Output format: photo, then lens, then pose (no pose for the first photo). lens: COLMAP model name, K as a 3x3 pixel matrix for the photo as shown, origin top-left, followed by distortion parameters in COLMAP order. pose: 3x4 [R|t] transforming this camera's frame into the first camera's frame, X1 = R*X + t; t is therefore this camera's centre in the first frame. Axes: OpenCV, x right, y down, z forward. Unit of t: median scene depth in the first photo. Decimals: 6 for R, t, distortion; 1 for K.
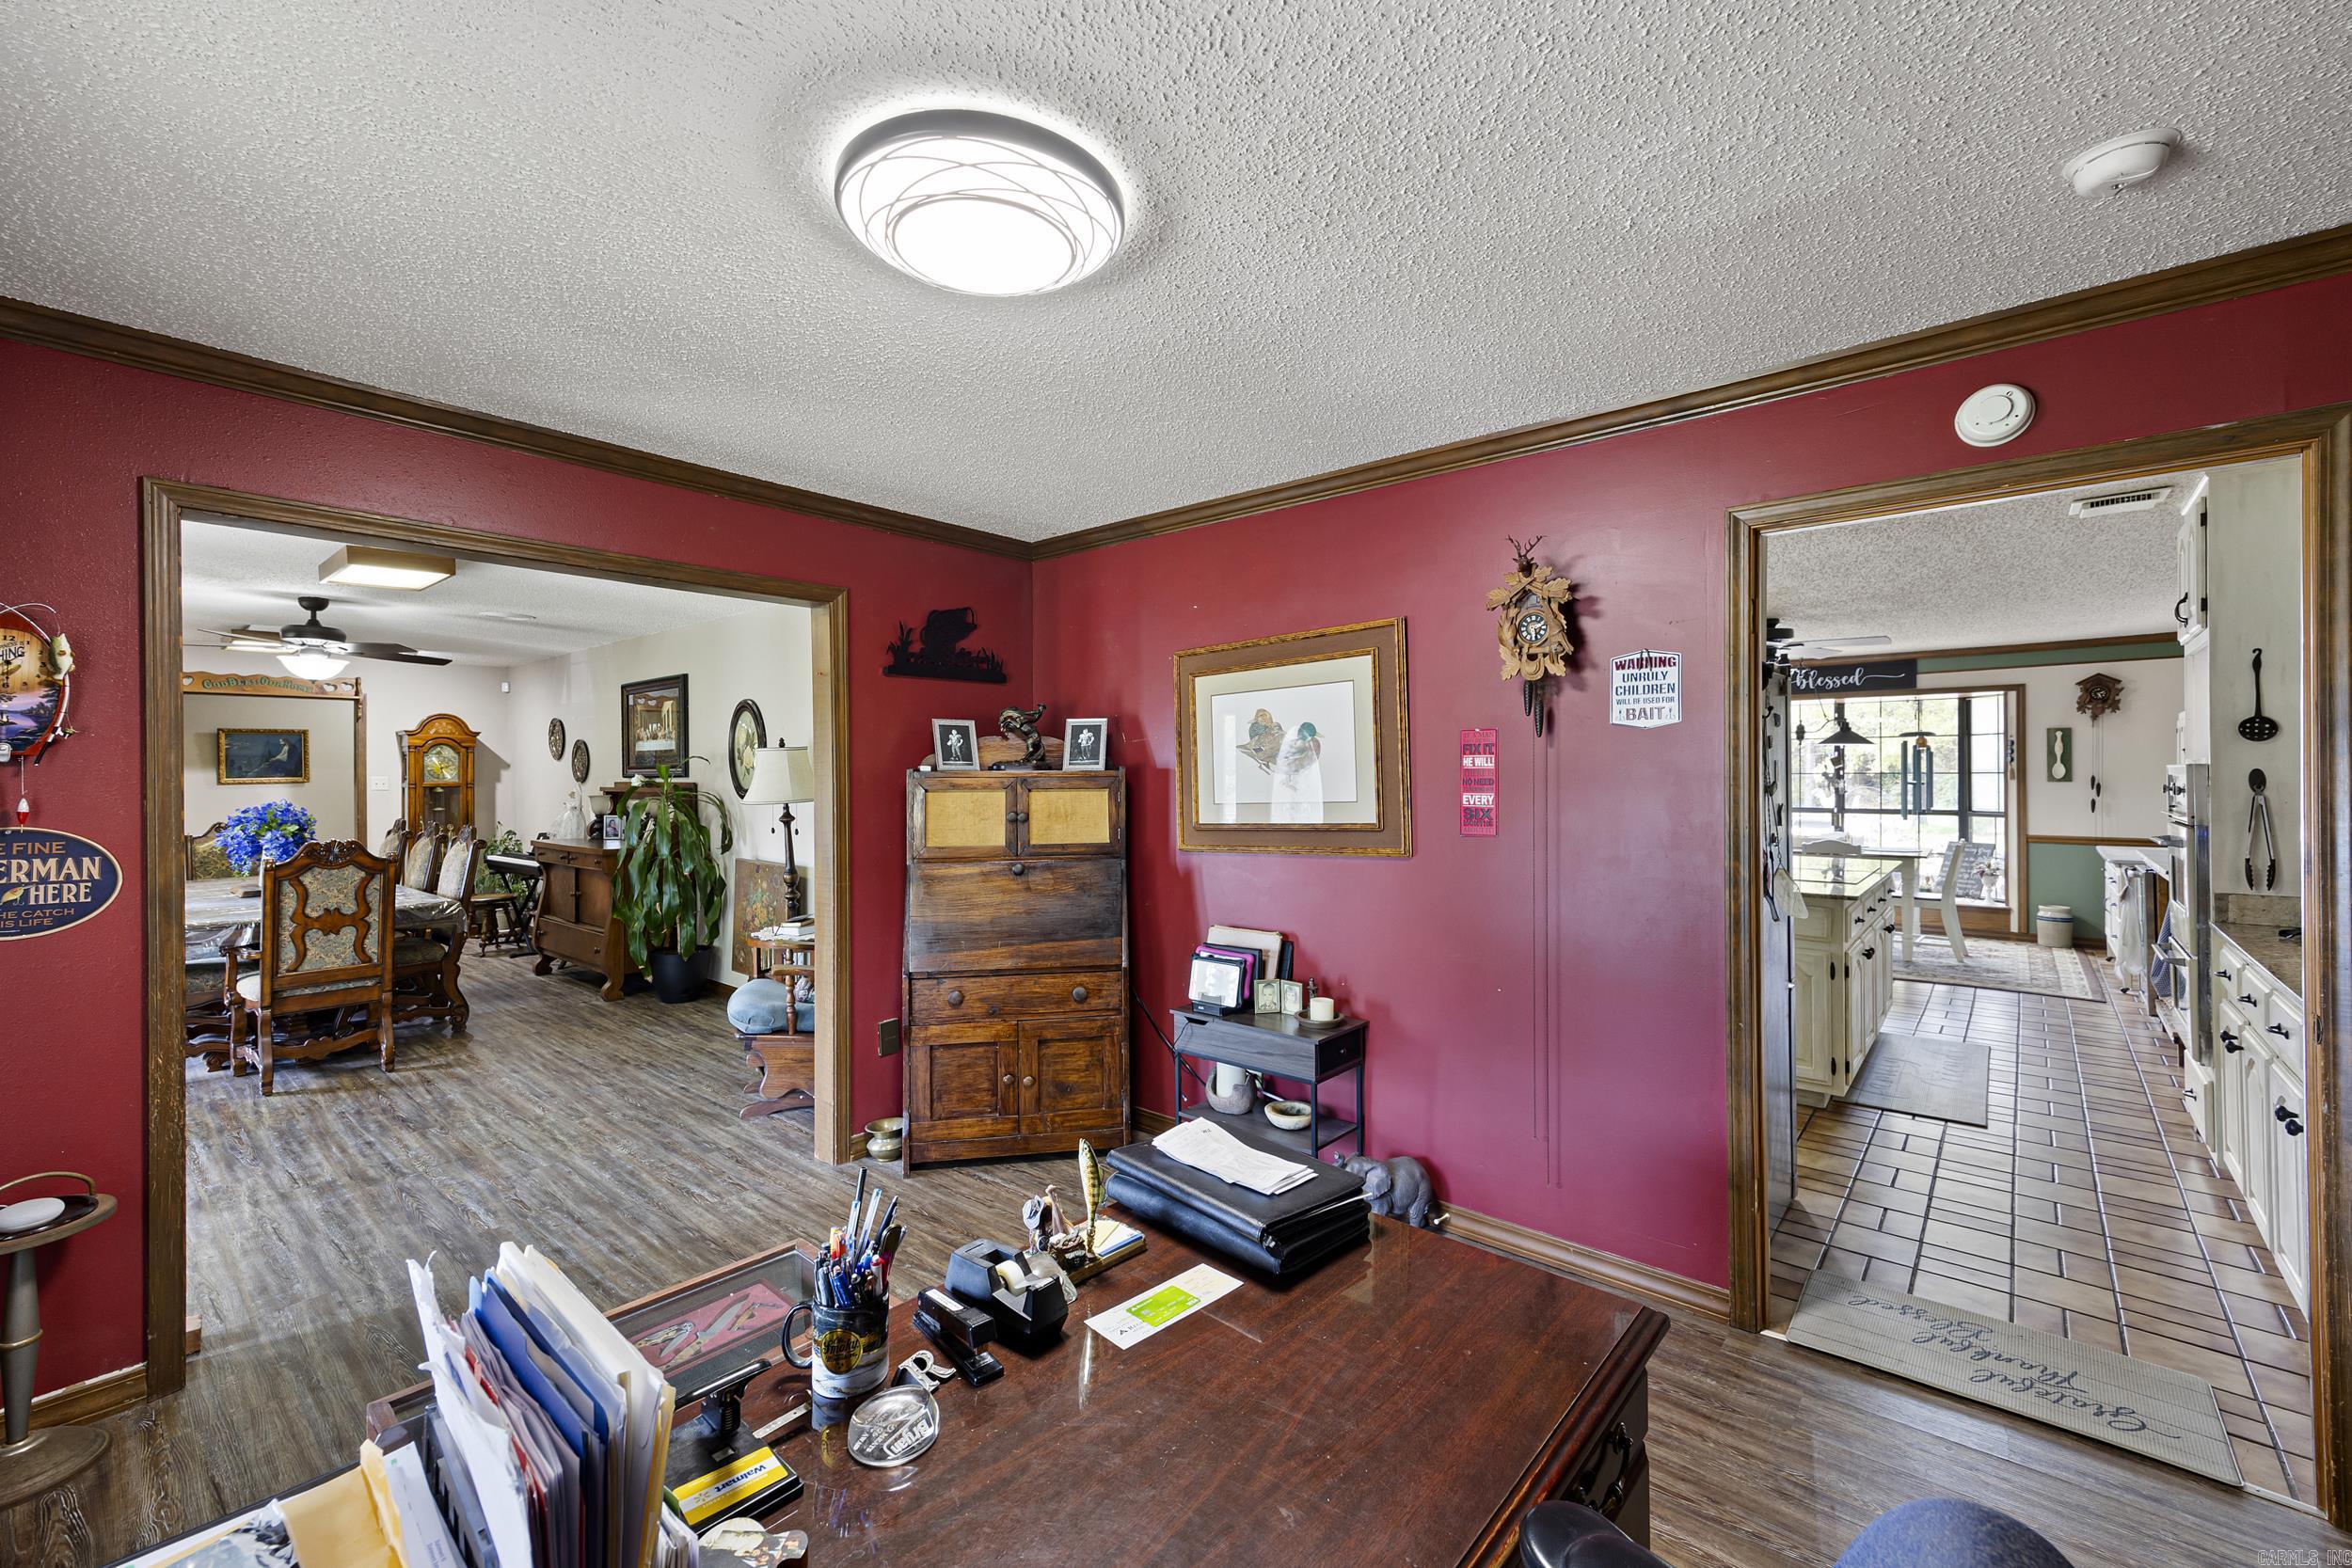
lens RADIAL K [[977.0, 0, 1172.8], [0, 977.0, 774.2], [0, 0, 1]] dist [0.028412, 0.000134]
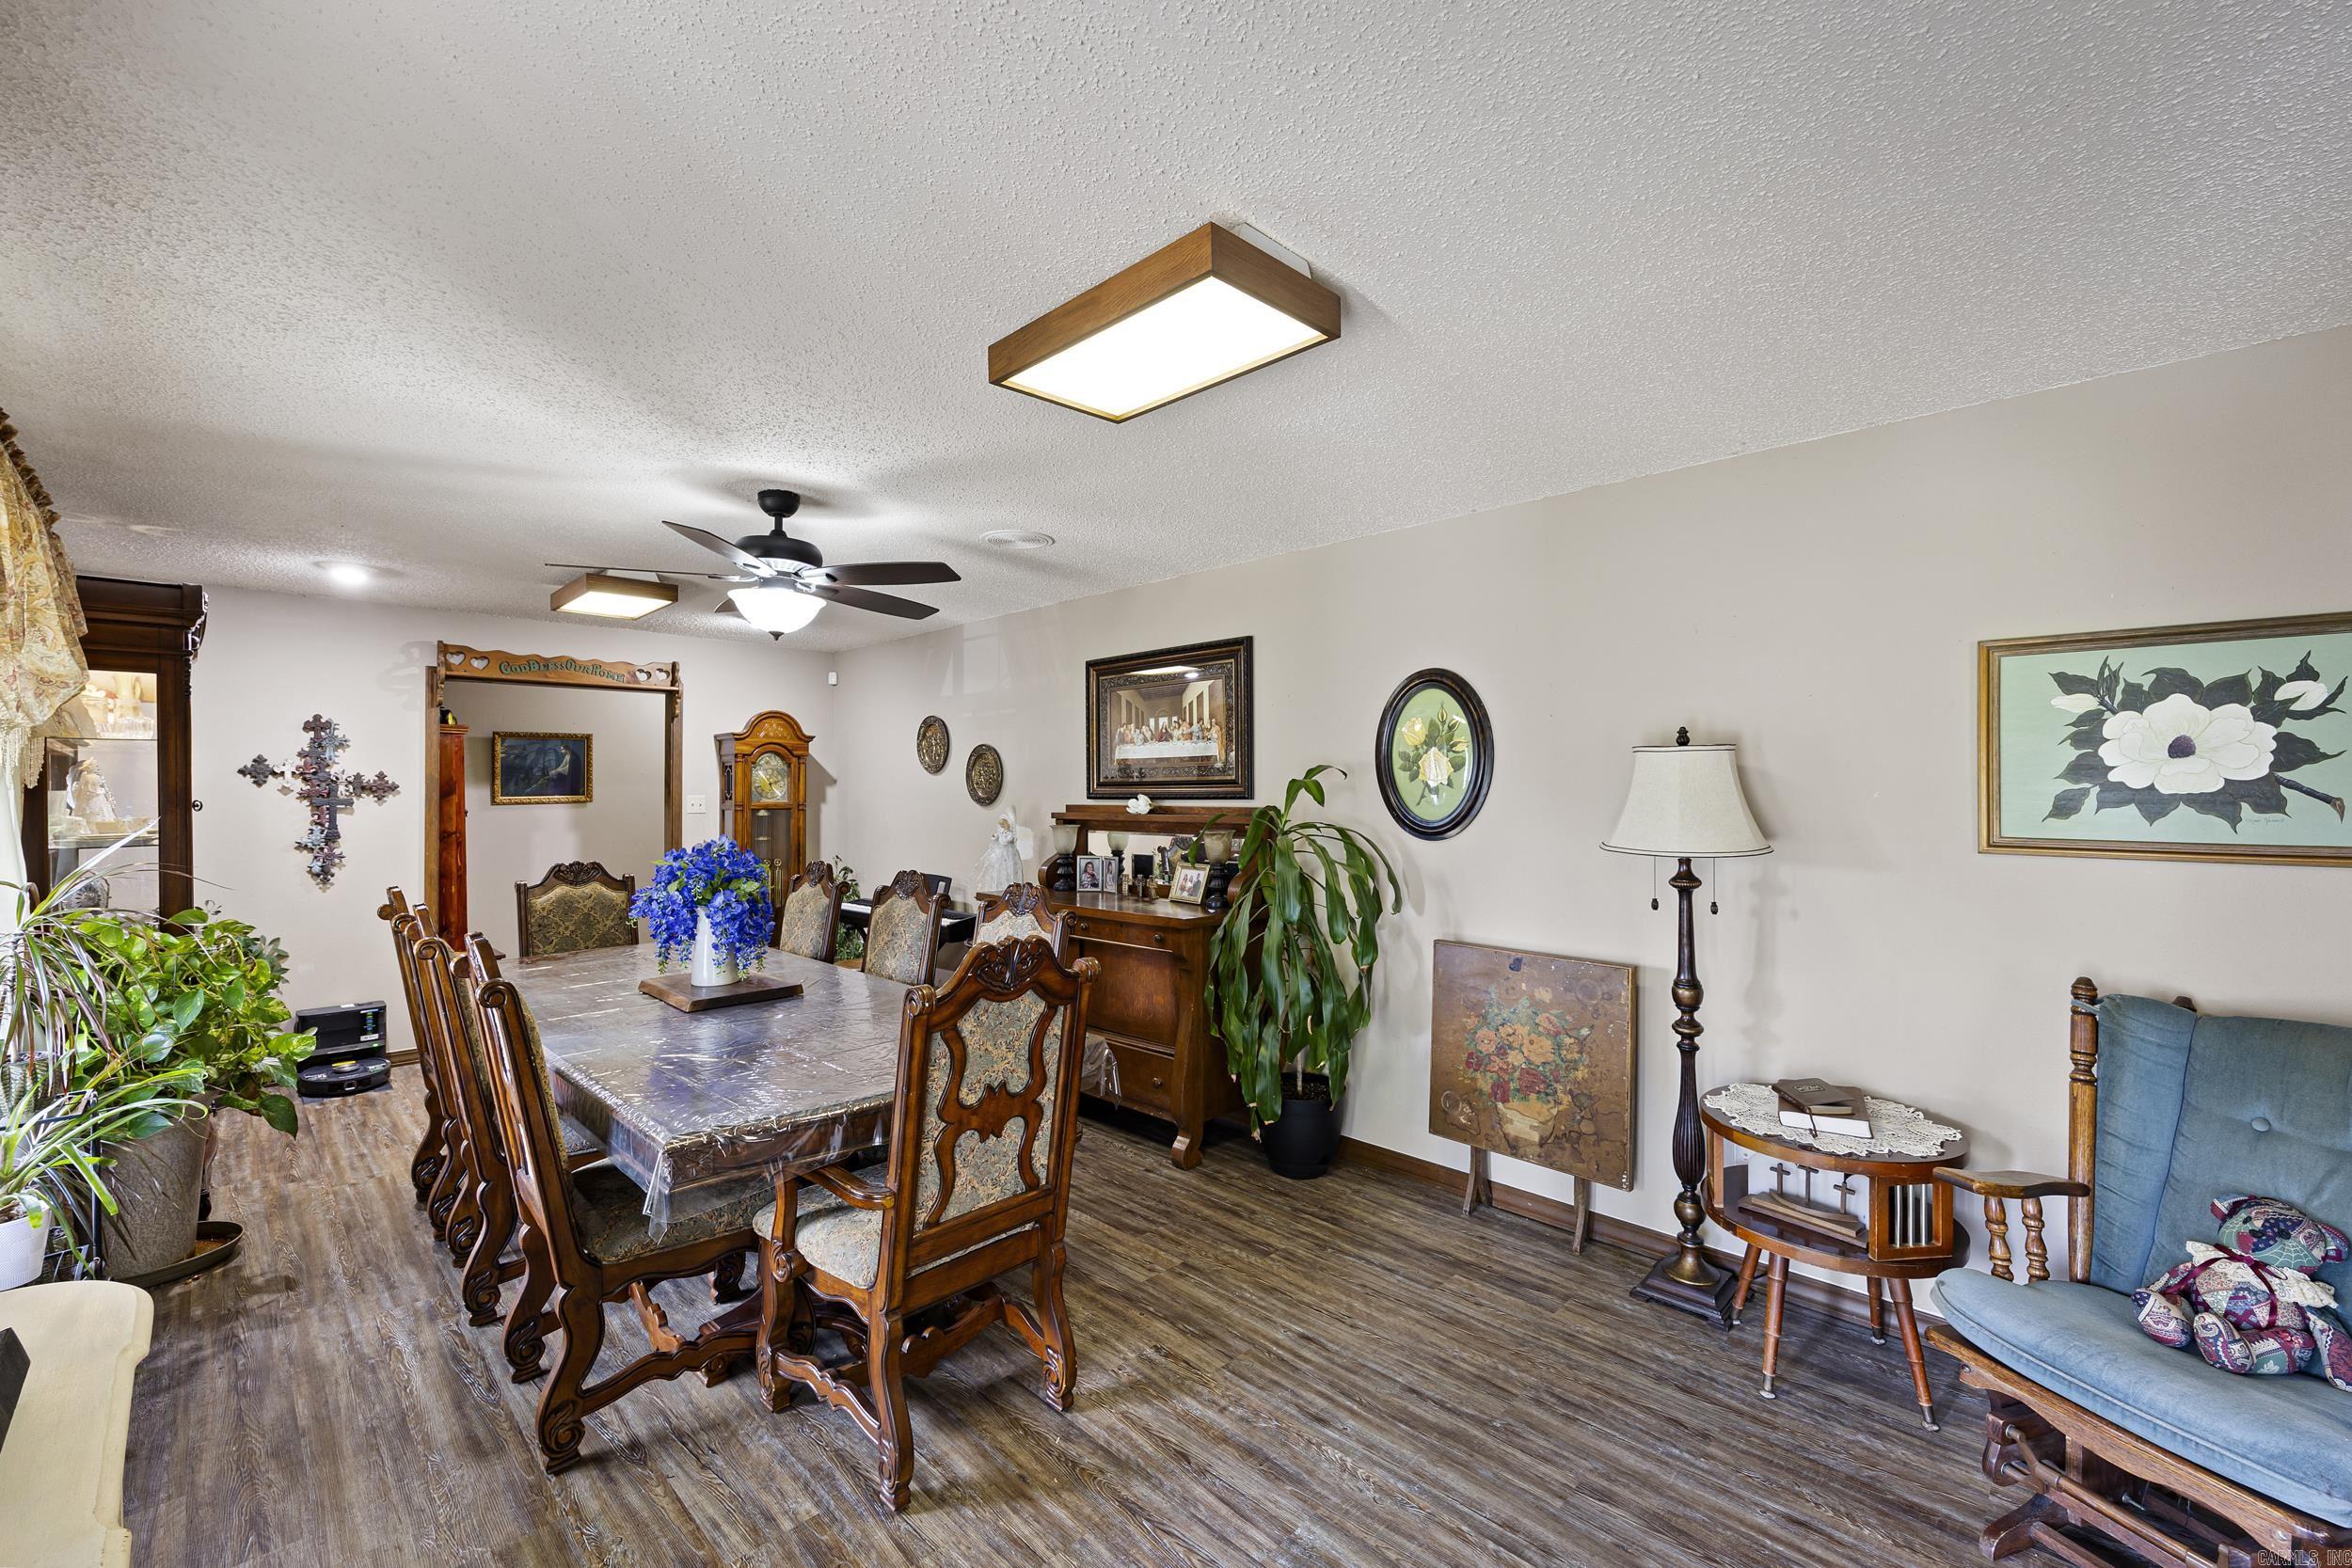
lens RADIAL K [[944.7, 0, 1173.7], [0, 944.7, 788.4], [0, 0, 1]] dist [-0.001459, 0.000136]
pose [[0.998823, 0.002908, -0.048426, -0.588595], [-0.003108, 0.999987, -0.004053, -0.001205], [0.048414, 0.004199, 0.998819, 0.448509]]
